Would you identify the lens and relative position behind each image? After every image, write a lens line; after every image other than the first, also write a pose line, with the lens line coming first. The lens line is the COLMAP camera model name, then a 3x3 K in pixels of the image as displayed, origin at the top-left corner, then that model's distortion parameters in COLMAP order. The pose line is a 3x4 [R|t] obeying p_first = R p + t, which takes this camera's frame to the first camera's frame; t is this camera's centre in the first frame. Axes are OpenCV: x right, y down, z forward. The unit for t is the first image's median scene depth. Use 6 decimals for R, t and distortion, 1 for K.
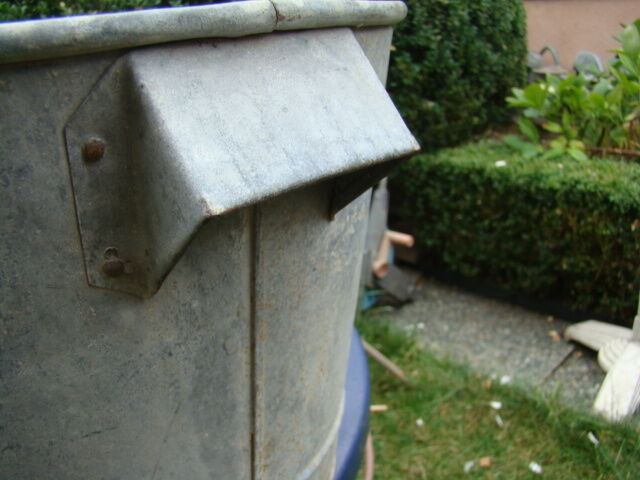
lens RADIAL K [[599.8, 0, 326.0], [0, 599.8, 241.0], [0, 0, 1]] dist [-0.183791, 0.133286]
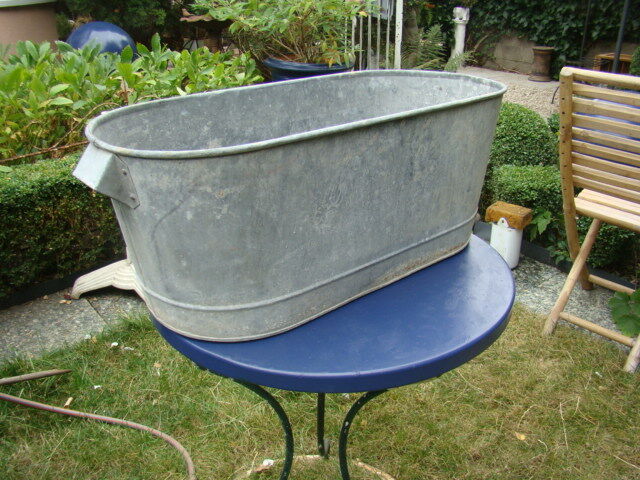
lens RADIAL K [[599.8, 0, 326.0], [0, 599.8, 241.0], [0, 0, 1]] dist [-0.183791, 0.133286]
pose [[0.085745, -0.362050, 0.928207, -0.677750], [0.370615, 0.876373, 0.307596, -0.130897], [-0.924820, 0.317633, 0.209326, 0.162335]]
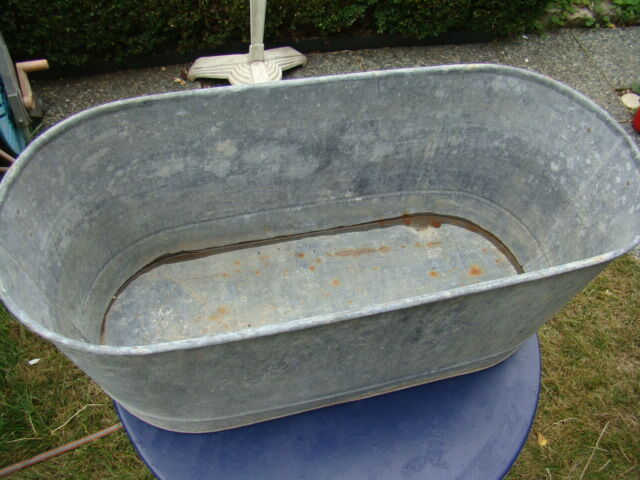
lens RADIAL K [[599.8, 0, 326.0], [0, 599.8, 241.0], [0, 0, 1]] dist [-0.183791, 0.133286]
pose [[0.494940, -0.627282, 0.601291, -0.397199], [0.209483, 0.757721, 0.618042, -0.272903], [-0.843298, -0.179933, 0.506432, 0.060478]]
